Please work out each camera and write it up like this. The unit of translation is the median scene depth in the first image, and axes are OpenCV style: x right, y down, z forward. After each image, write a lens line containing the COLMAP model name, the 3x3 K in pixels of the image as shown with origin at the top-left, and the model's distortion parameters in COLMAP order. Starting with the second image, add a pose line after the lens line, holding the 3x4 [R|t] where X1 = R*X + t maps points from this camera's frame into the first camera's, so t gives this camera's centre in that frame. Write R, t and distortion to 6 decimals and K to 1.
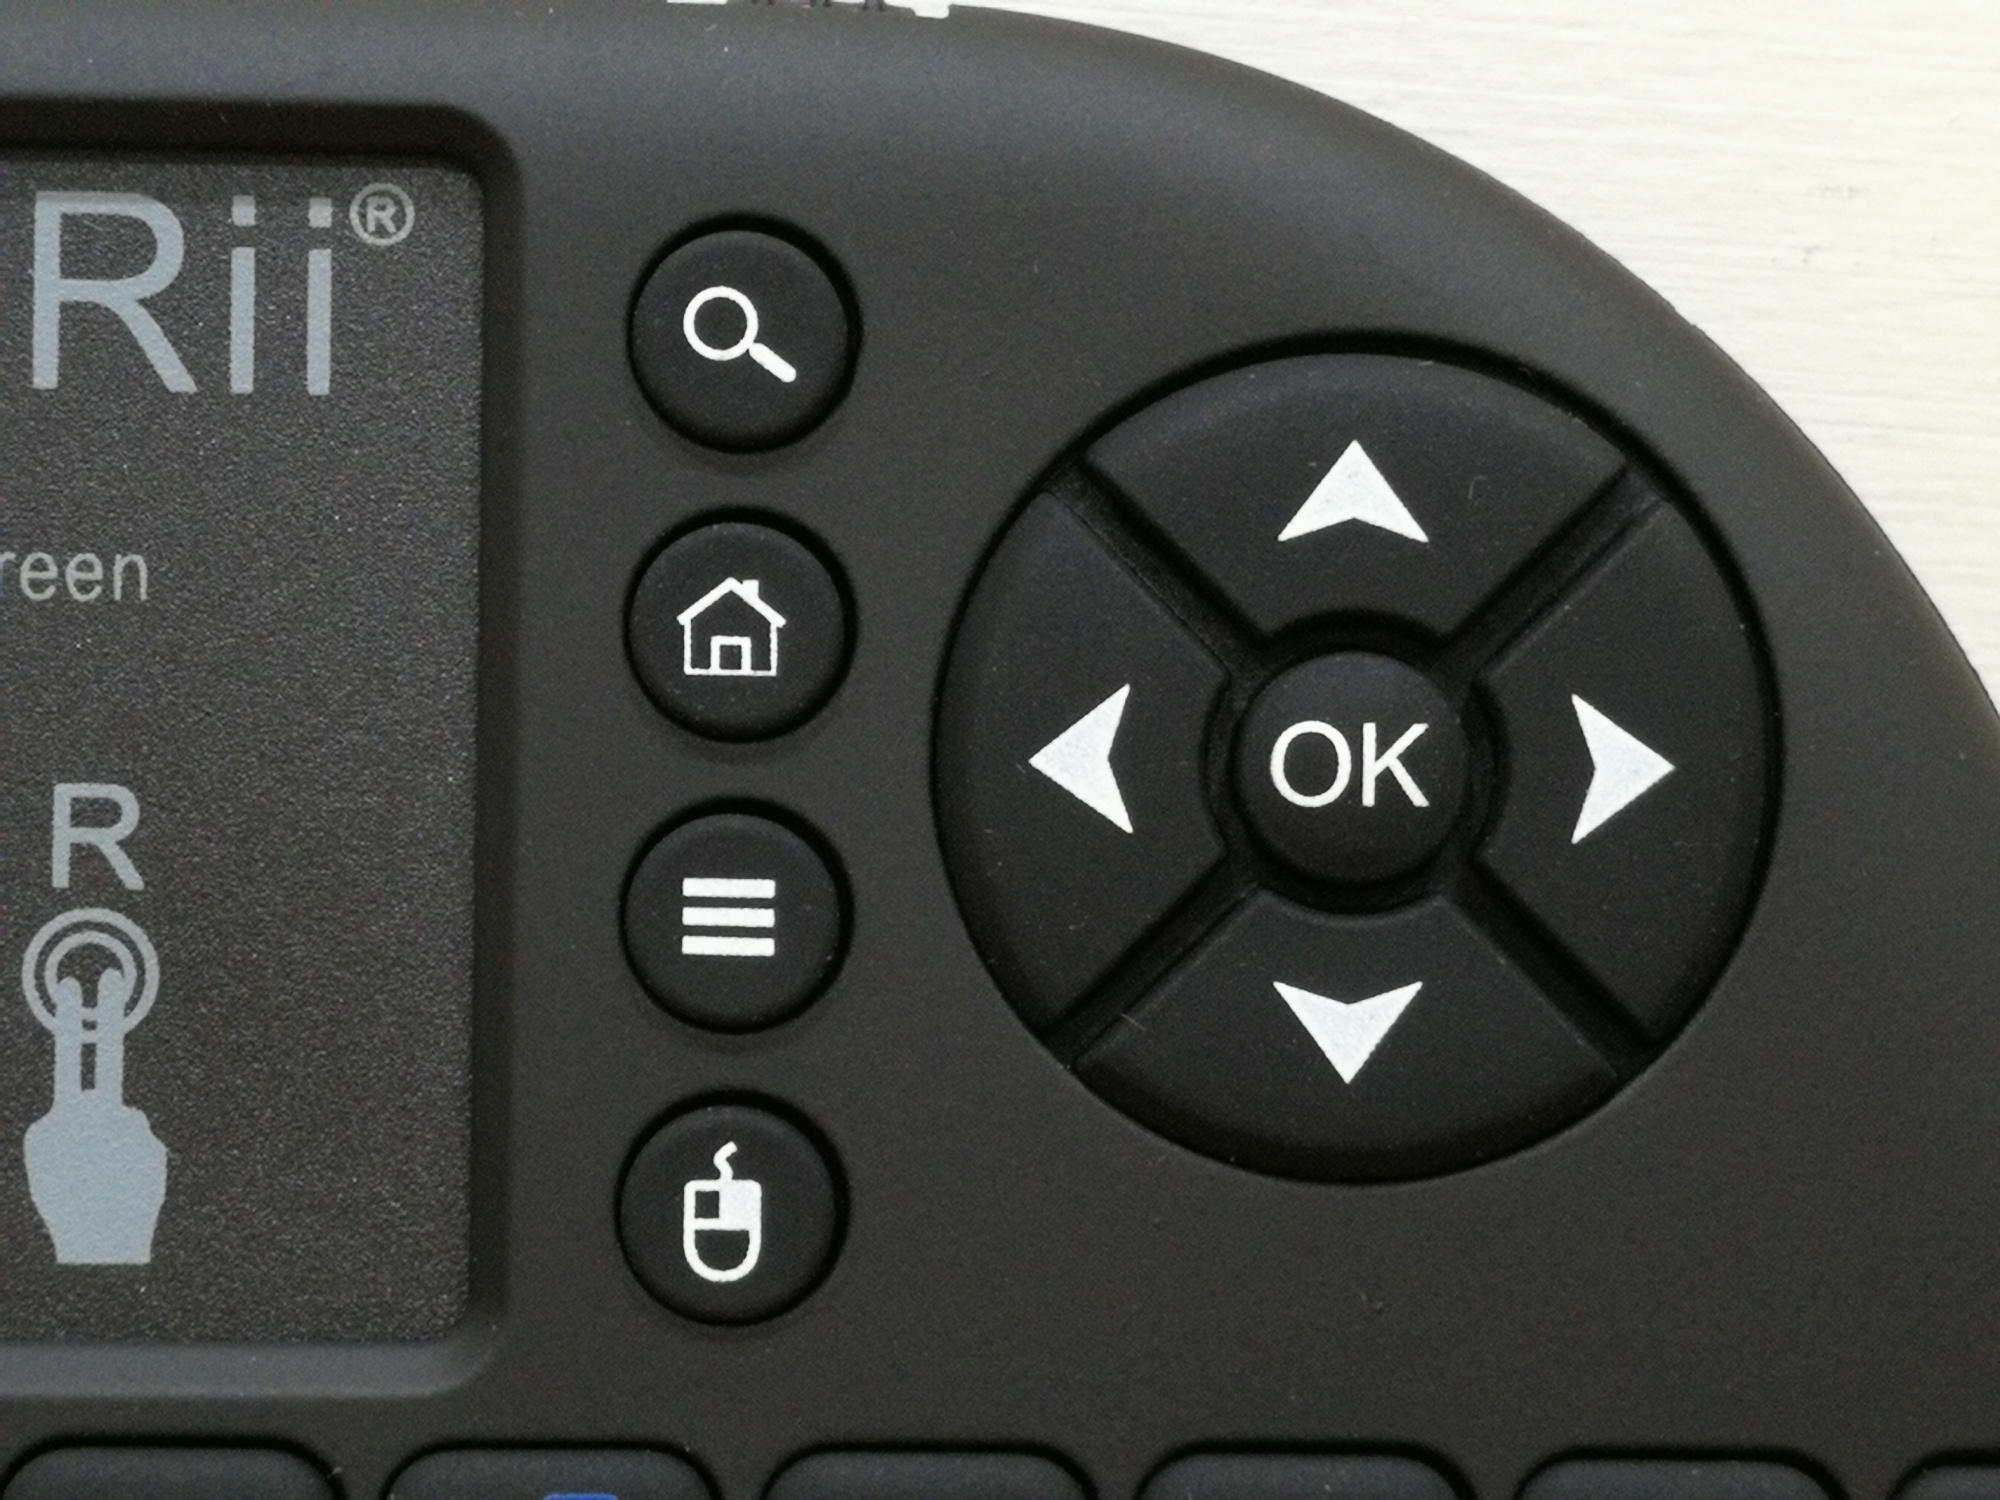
lens RADIAL K [[4907.9, 0, 1019.2], [0, 4907.9, 738.6], [0, 0, 1]] dist [0.235882, 0.000000]
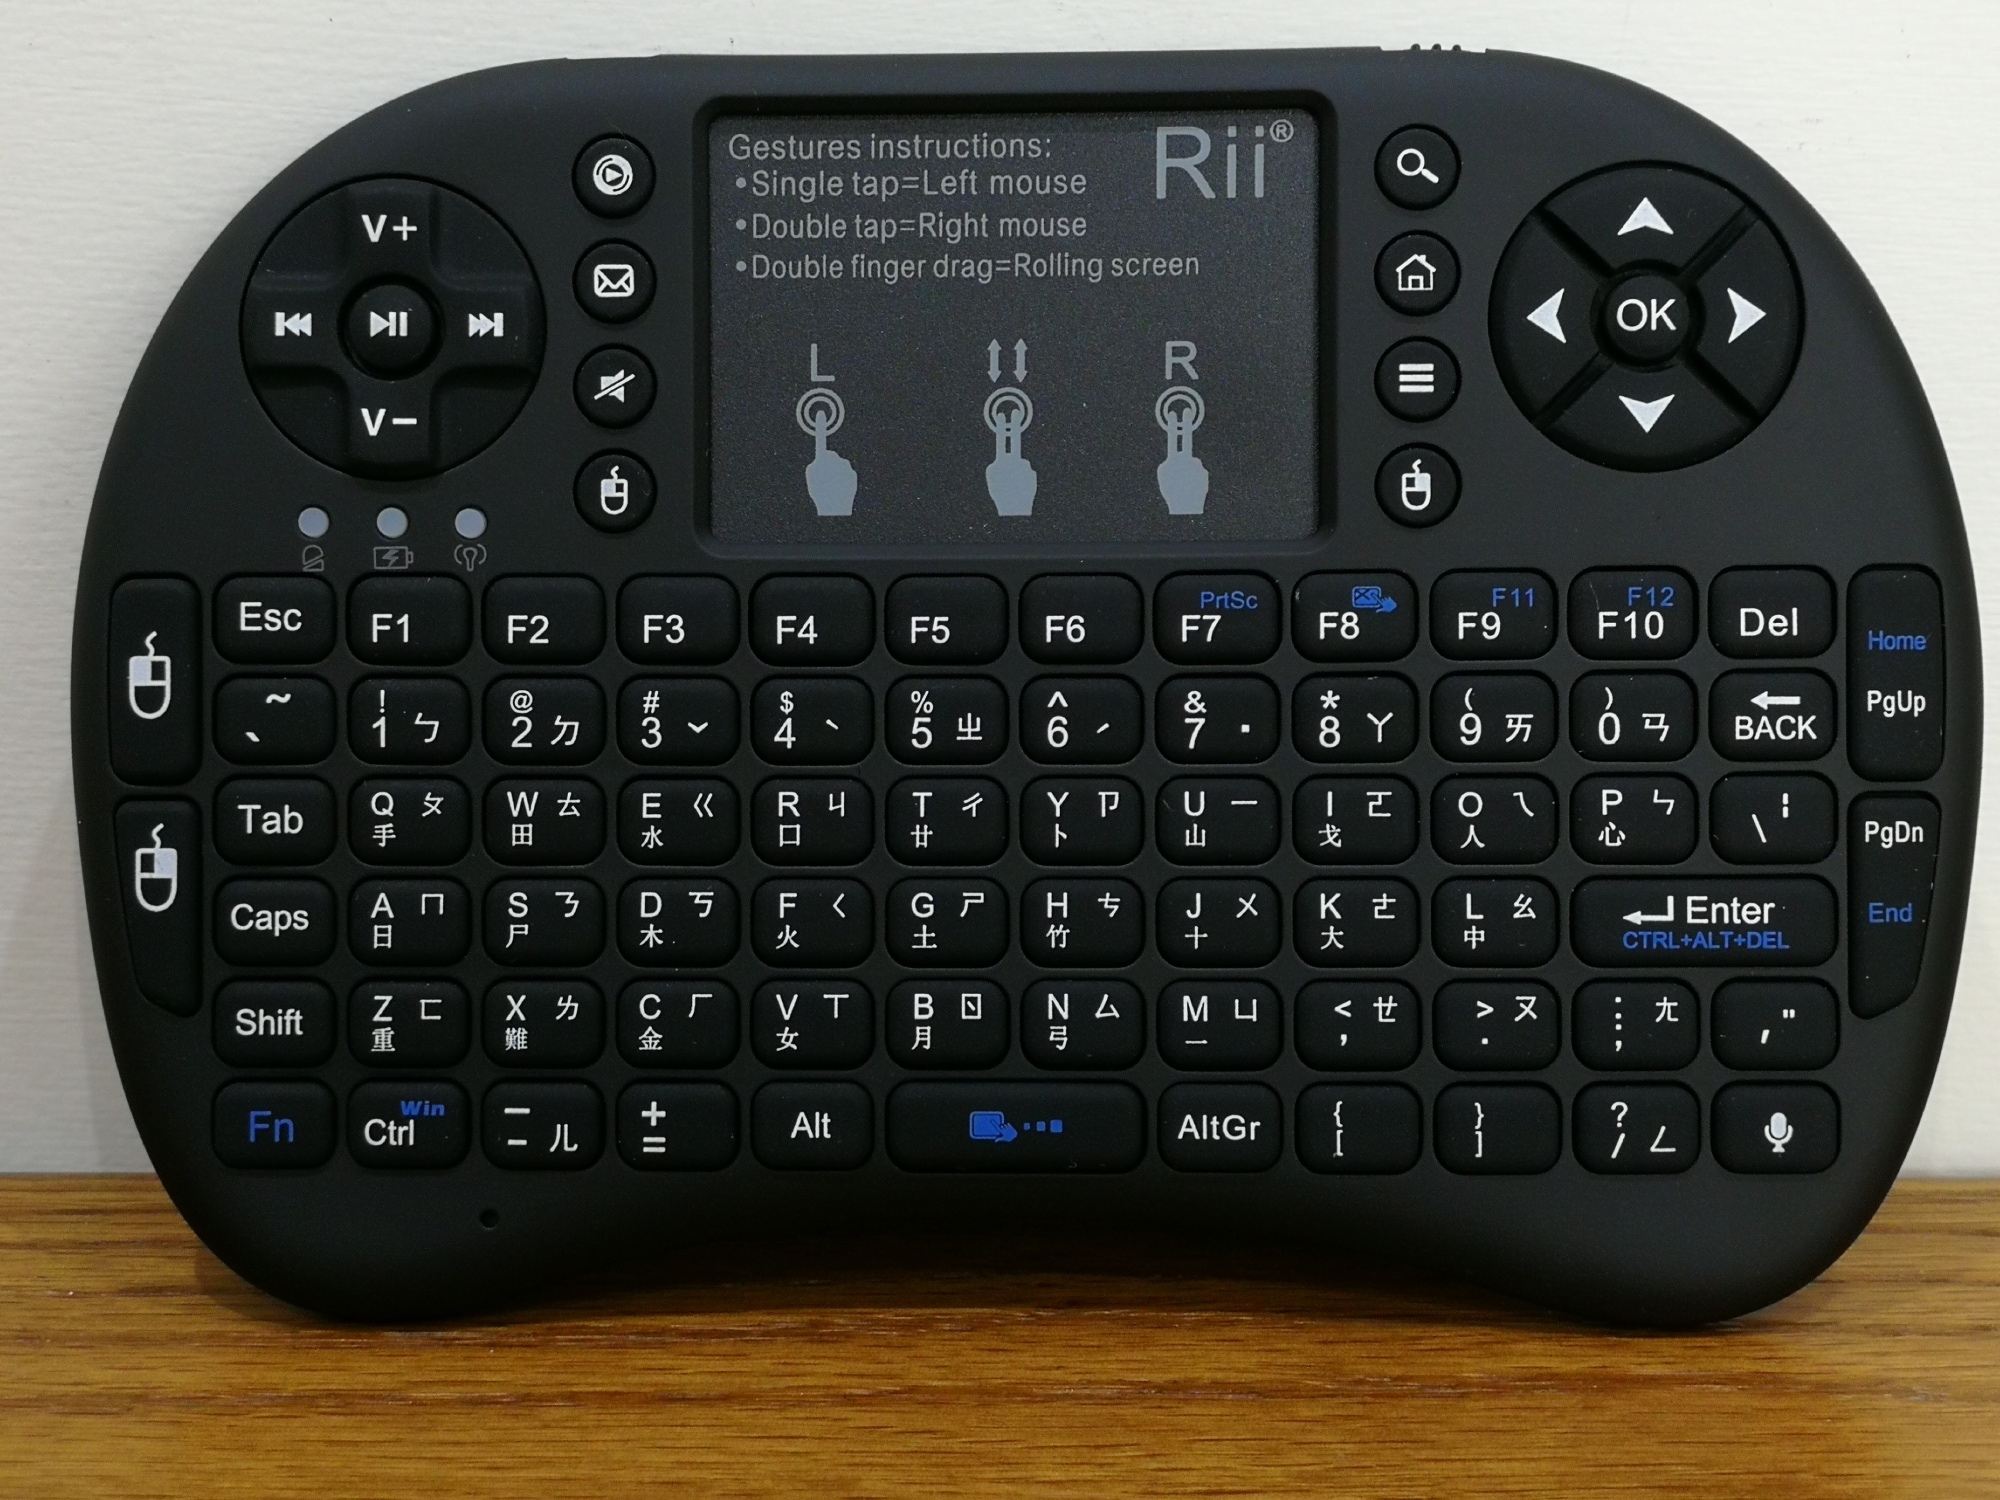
lens RADIAL K [[3453.7, 0, 920.4], [0, 3453.7, 754.2], [0, 0, 1]] dist [0.158428, 0.000000]
pose [[0.998003, -0.017990, -0.060557, -0.220931], [0.016952, 0.999701, -0.017606, 0.274685], [0.060855, 0.016544, 0.998009, -0.949308]]
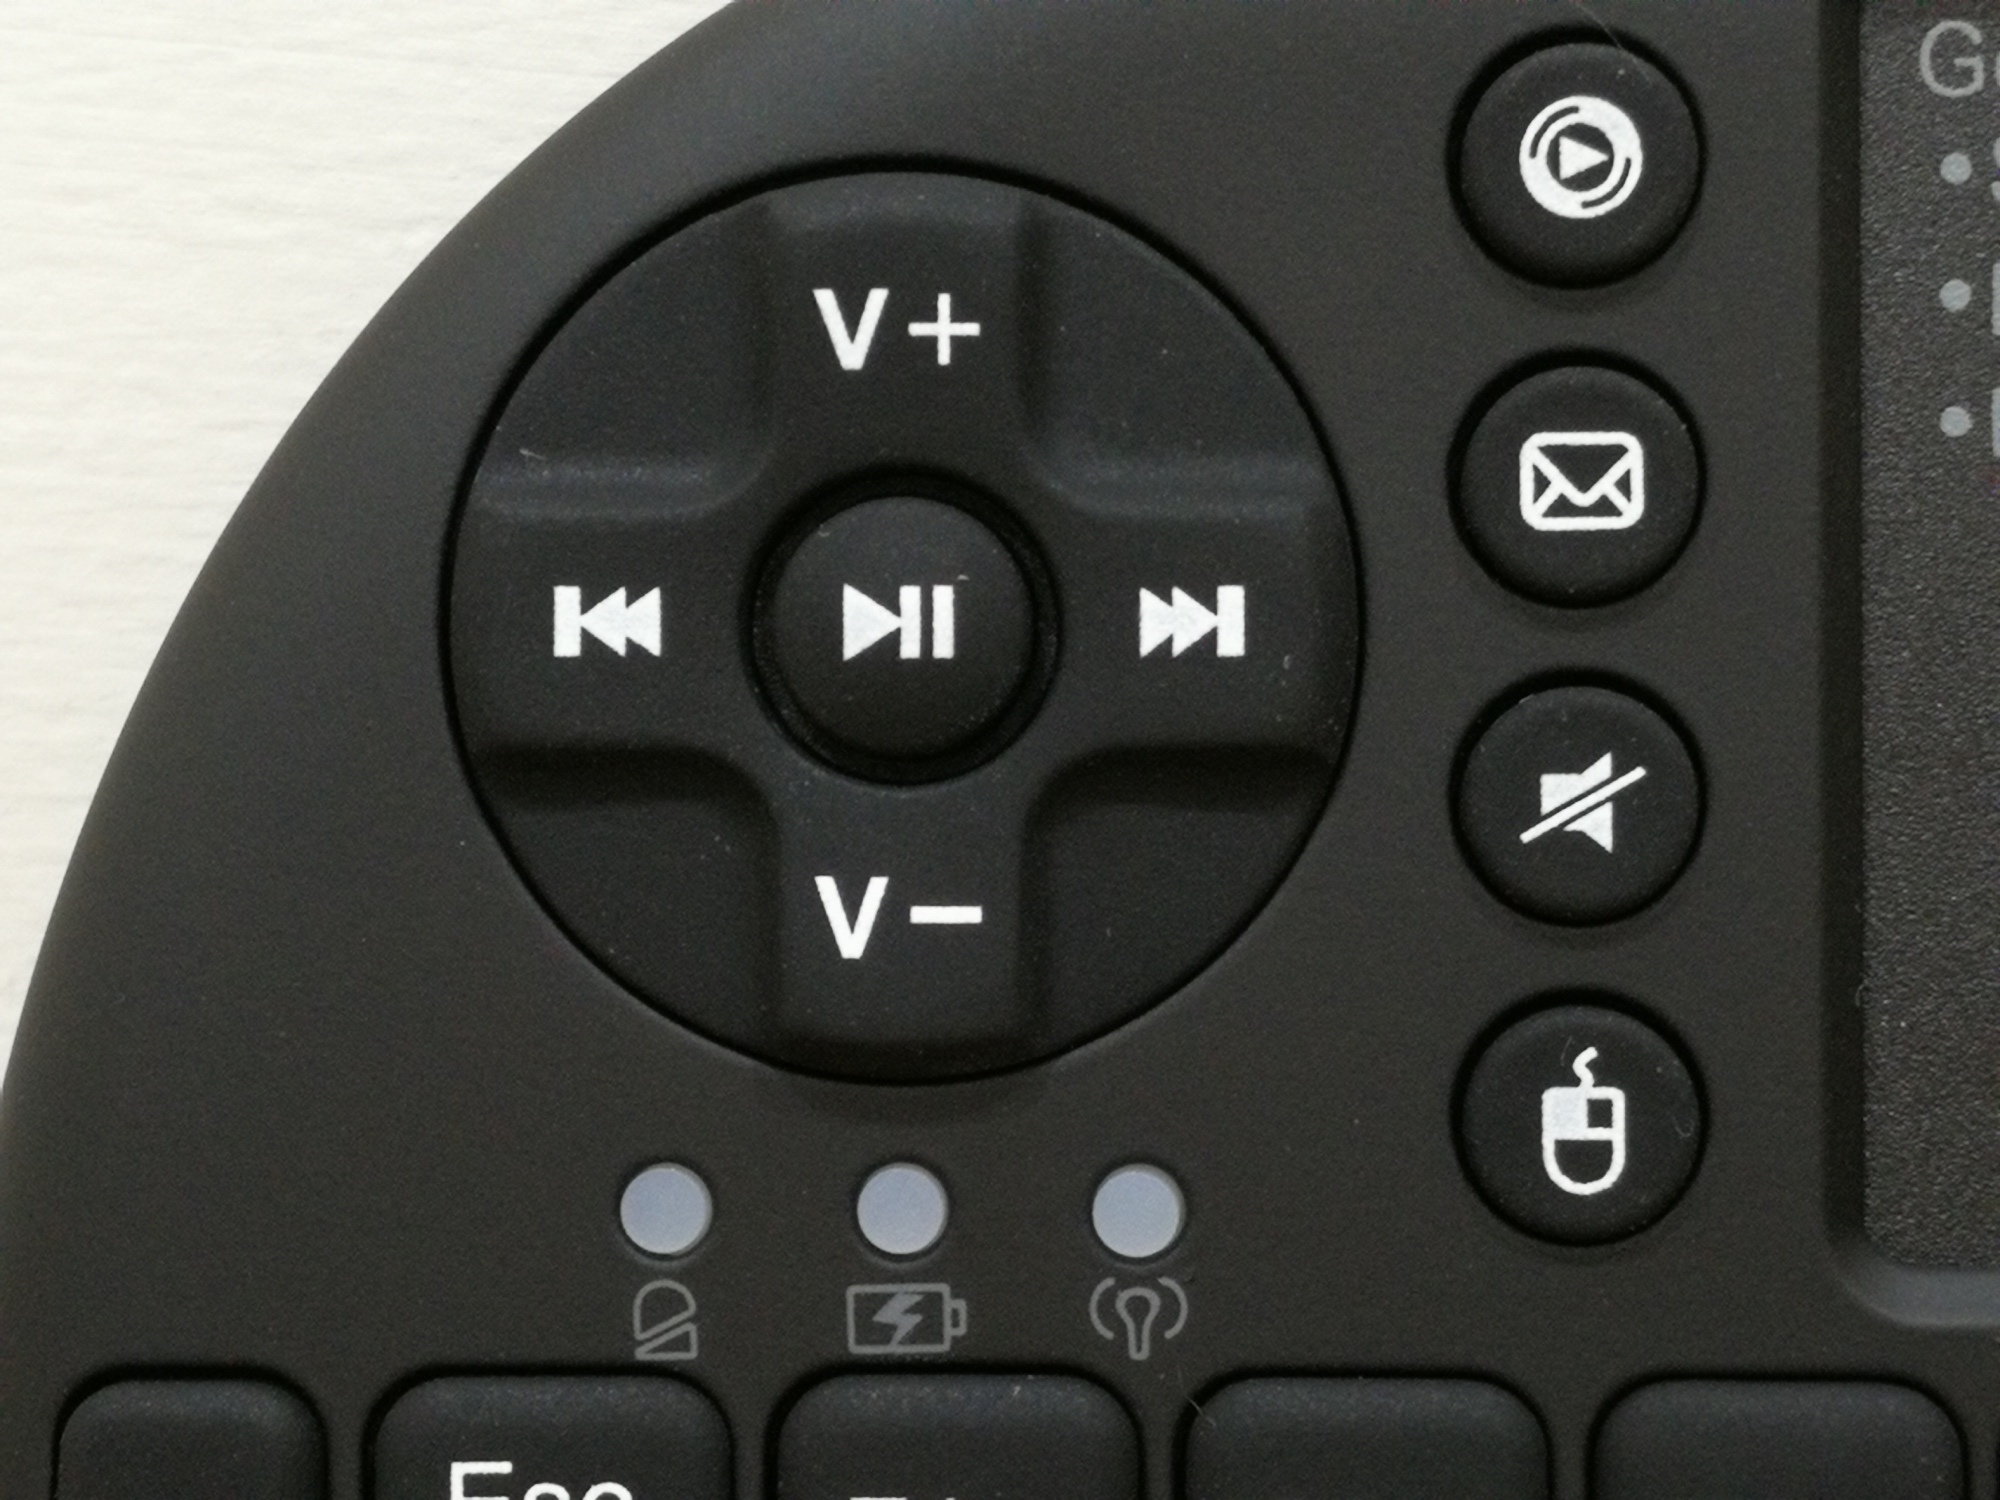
lens RADIAL K [[4907.9, 0, 1021.0], [0, 4907.9, 767.1], [0, 0, 1]] dist [0.235882, 0.000000]
pose [[0.997566, -0.021278, -0.066409, -0.550670], [0.022147, 0.999678, 0.012379, 0.009817], [0.066124, -0.013820, 0.997716, 0.072929]]
